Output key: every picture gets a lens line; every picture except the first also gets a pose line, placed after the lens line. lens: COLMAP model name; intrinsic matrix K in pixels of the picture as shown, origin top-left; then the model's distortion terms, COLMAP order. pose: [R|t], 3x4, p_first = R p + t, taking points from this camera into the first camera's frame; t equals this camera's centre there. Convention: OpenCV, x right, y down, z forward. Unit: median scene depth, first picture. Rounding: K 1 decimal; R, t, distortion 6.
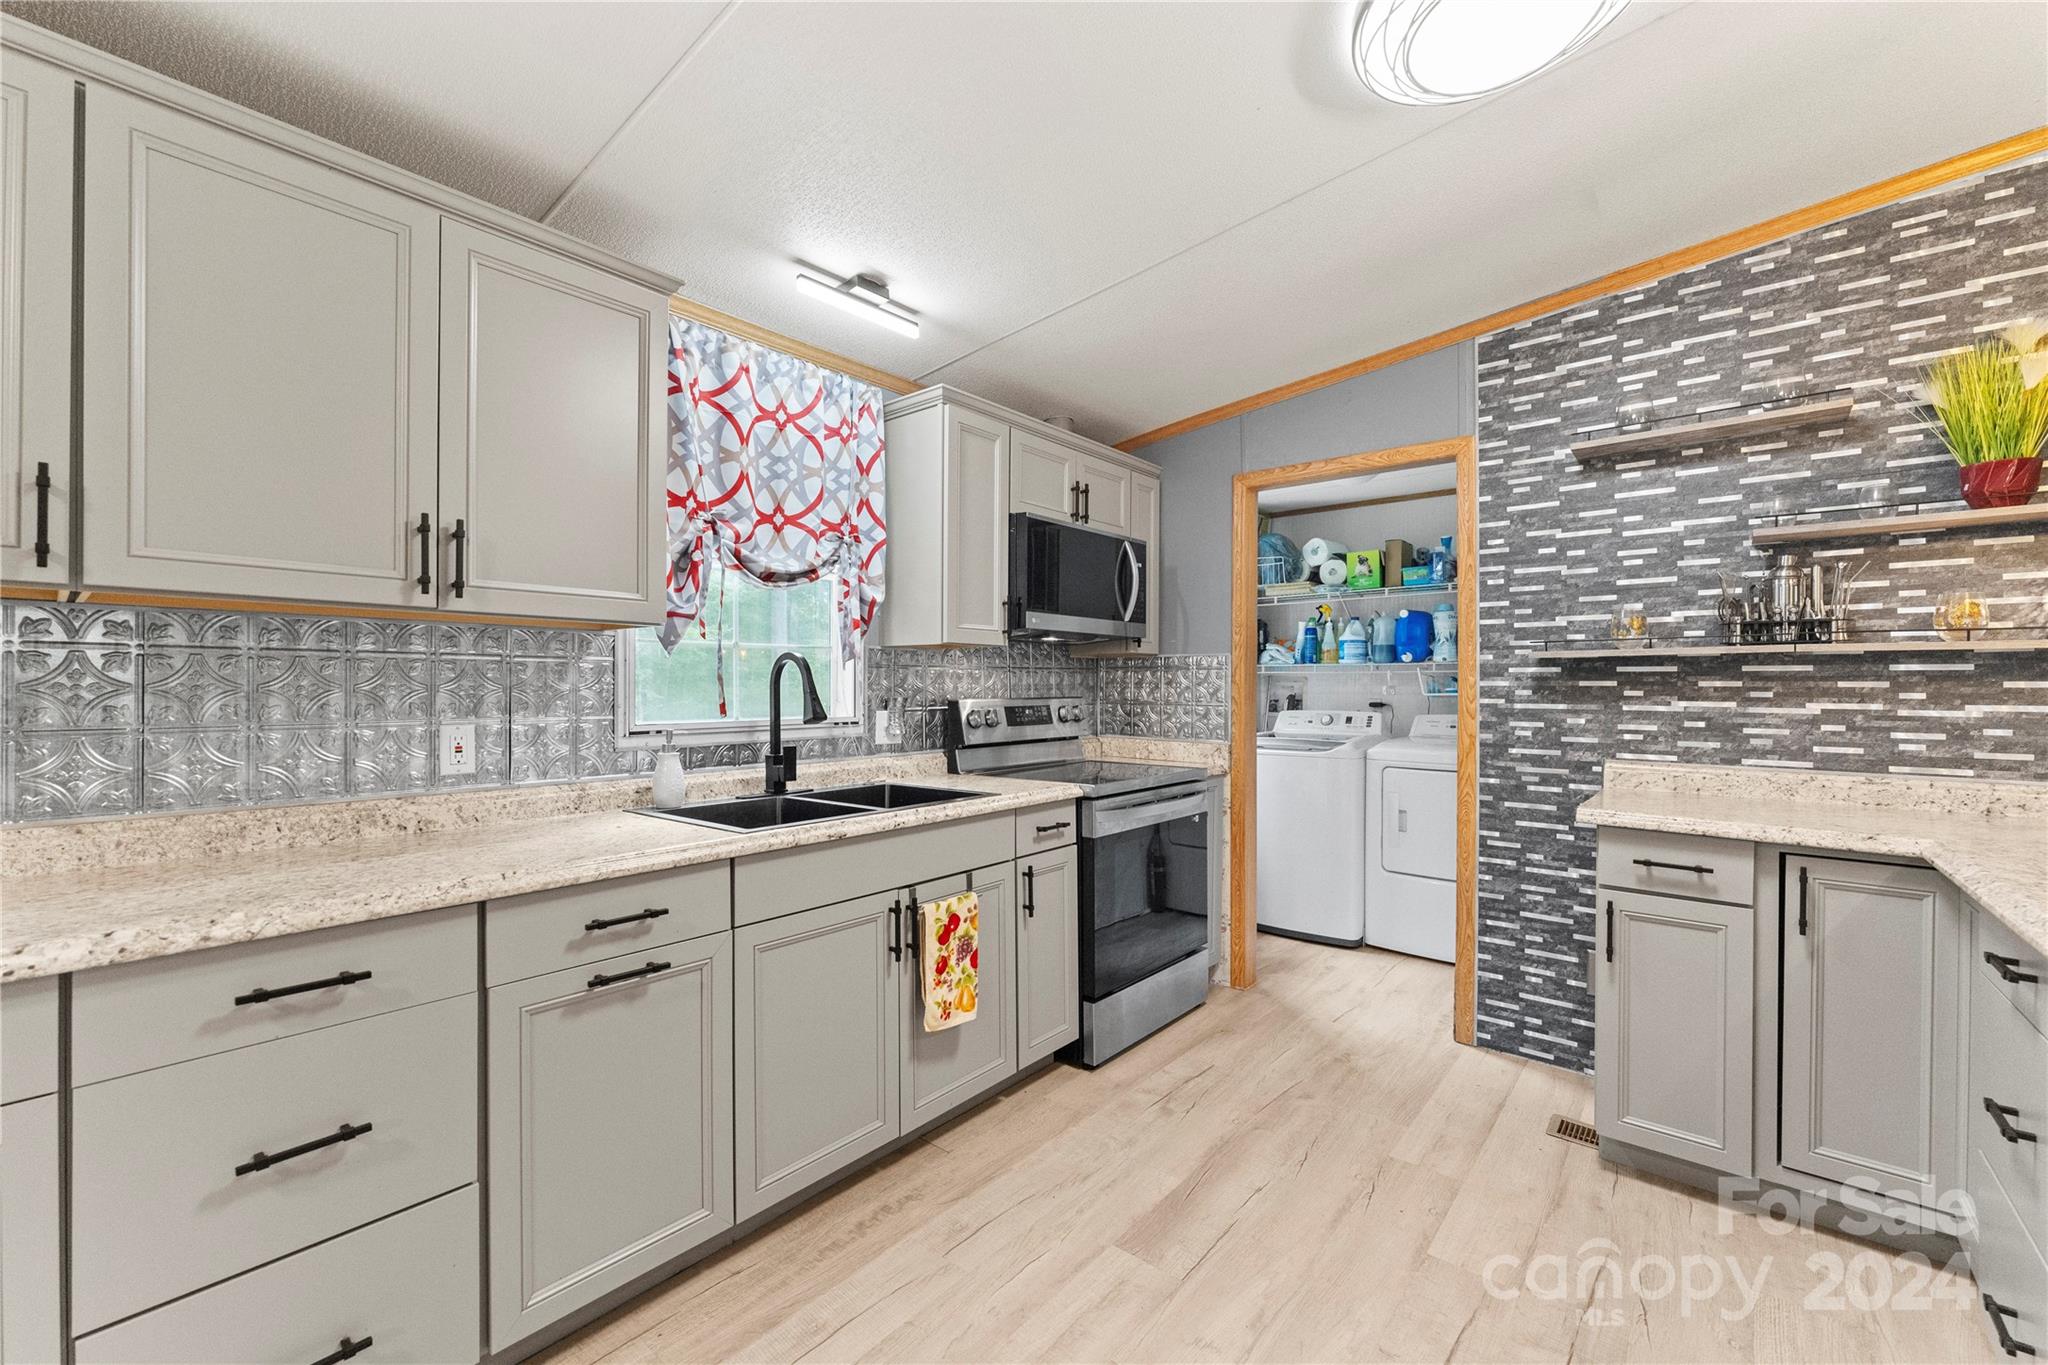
lens RADIAL K [[836.4, 0, 1009.3], [0, 836.4, 685.6], [0, 0, 1]] dist [-0.002783, 0.000391]
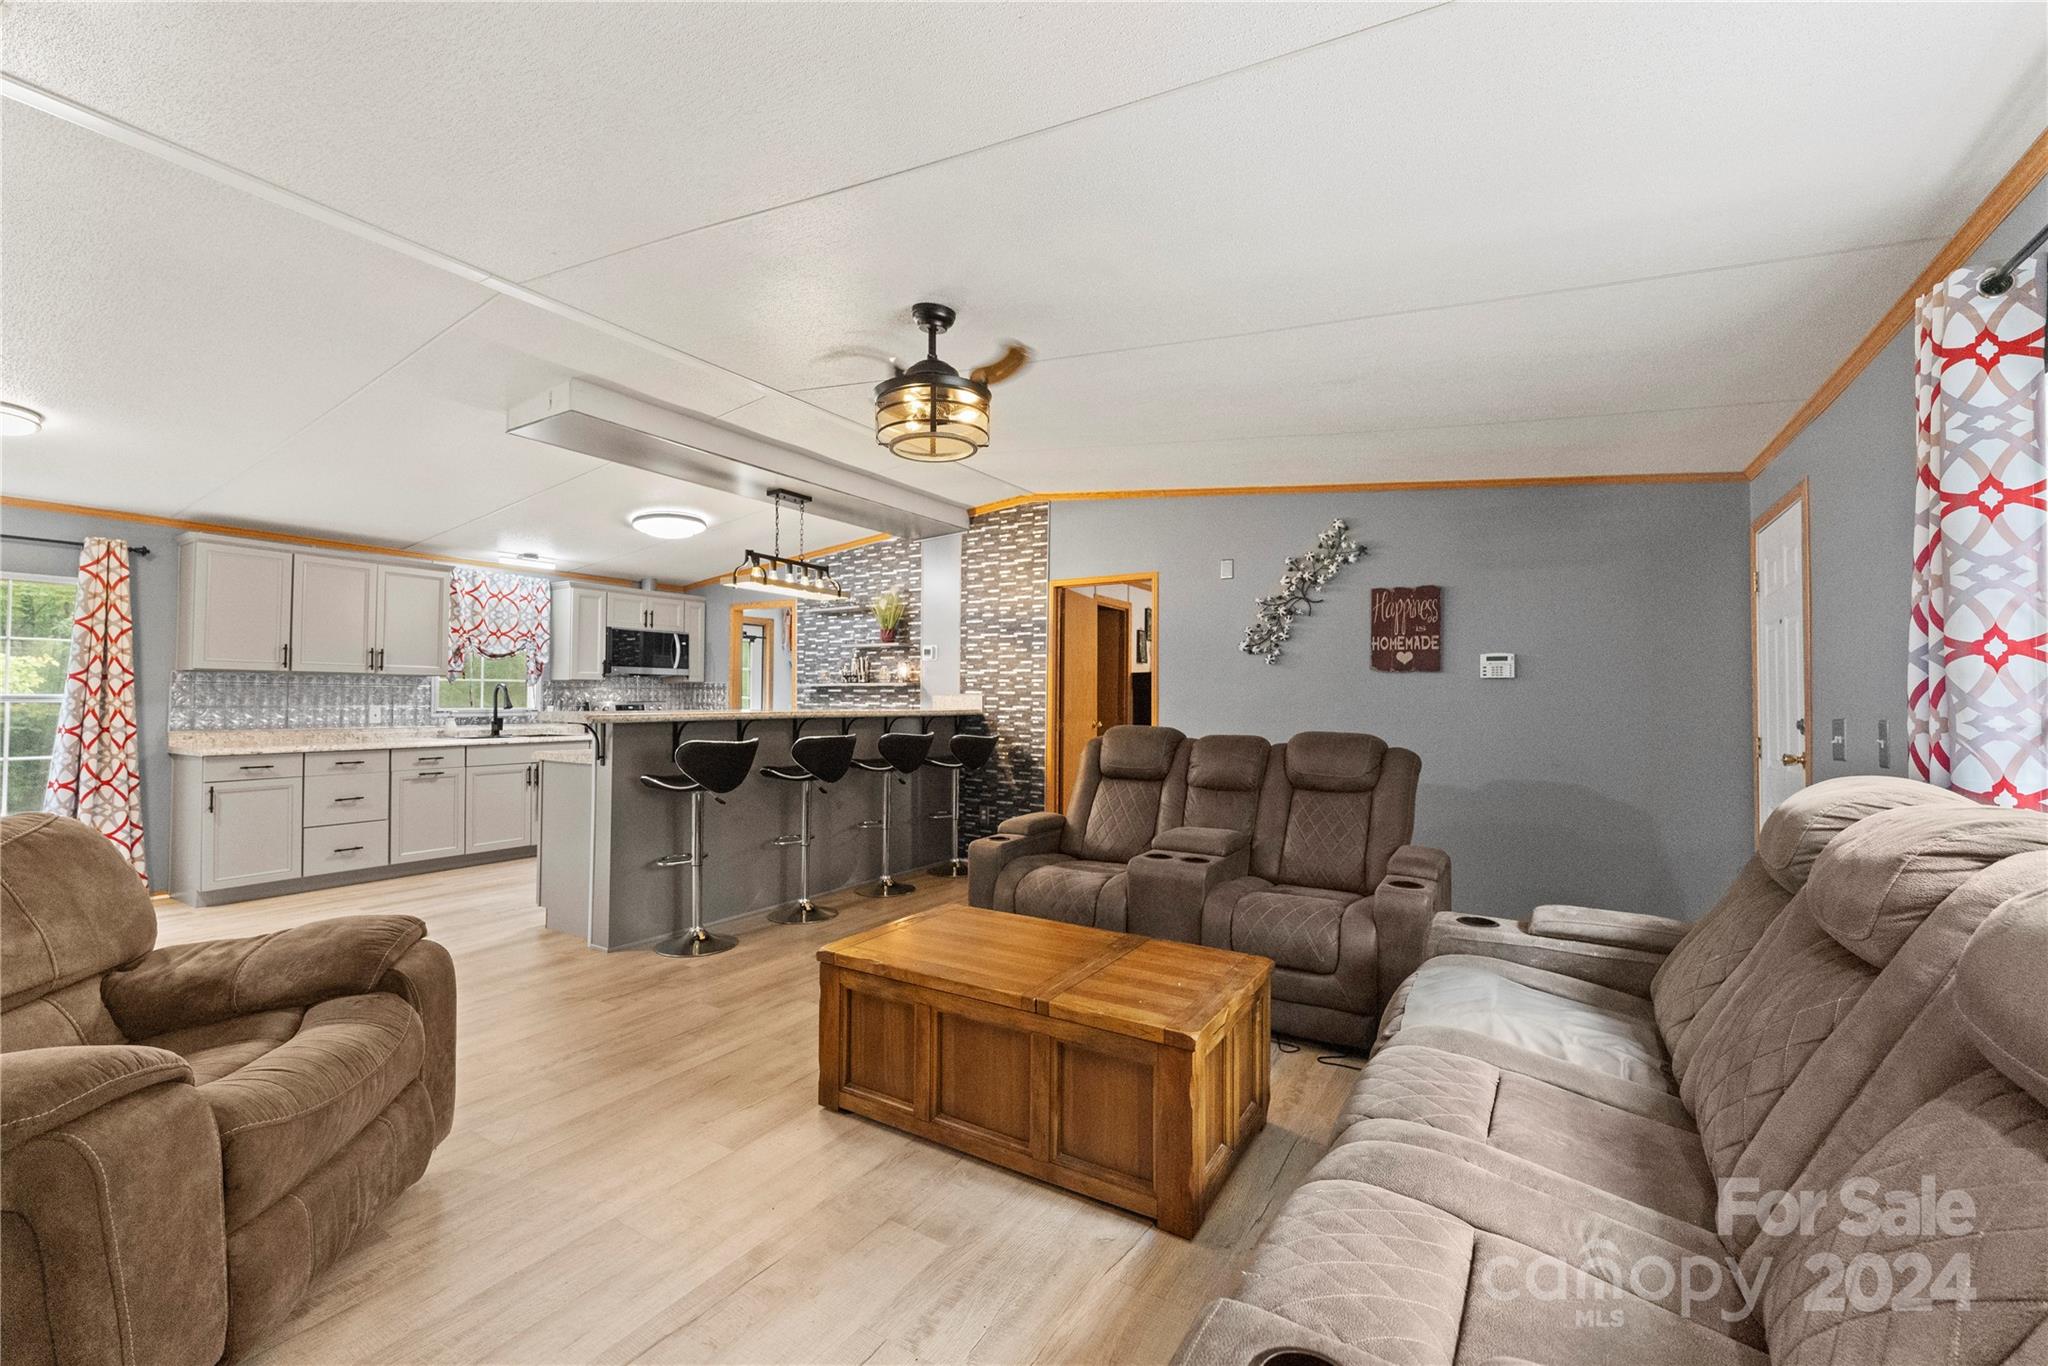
lens RADIAL K [[836.4, 0, 1011.5], [0, 836.4, 683.1], [0, 0, 1]] dist [-0.002783, 0.000391]
pose [[0.988850, 0.005606, 0.148812, 1.018278], [-0.002904, 0.999827, -0.018371, 0.004513], [-0.148889, 0.017734, 0.988695, -2.023799]]
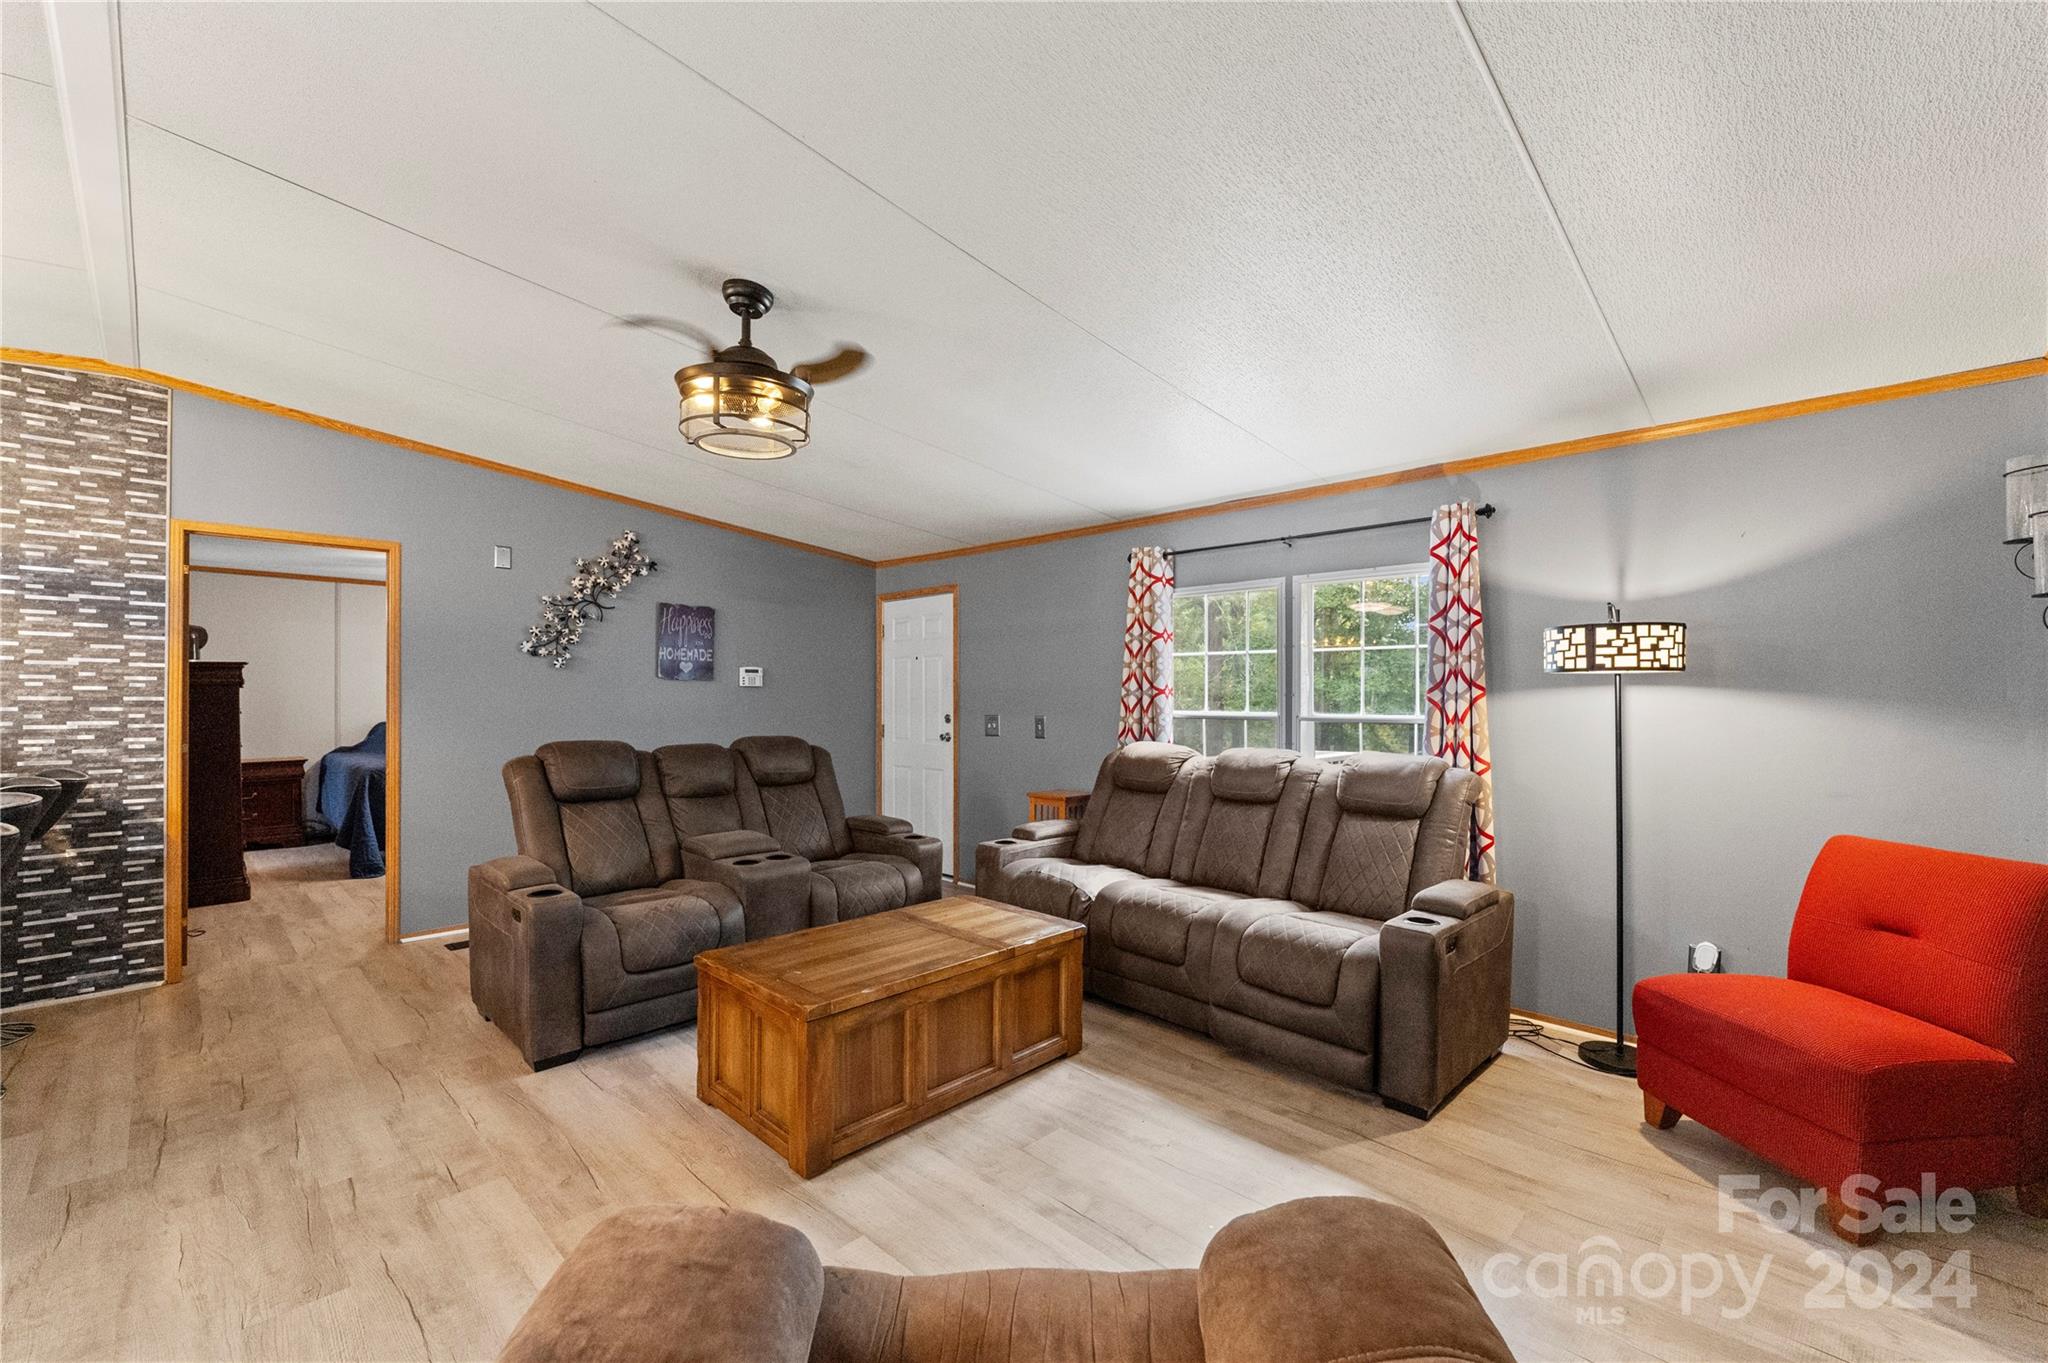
lens RADIAL K [[841.6, 0, 1026.4], [0, 841.6, 694.5], [0, 0, 1]] dist [0.002879, 0.000849]
pose [[0.053748, -0.005461, 0.998540, -0.018810], [-0.007410, 0.999955, 0.005868, -0.042815], [-0.998527, -0.007714, 0.053705, -1.222001]]
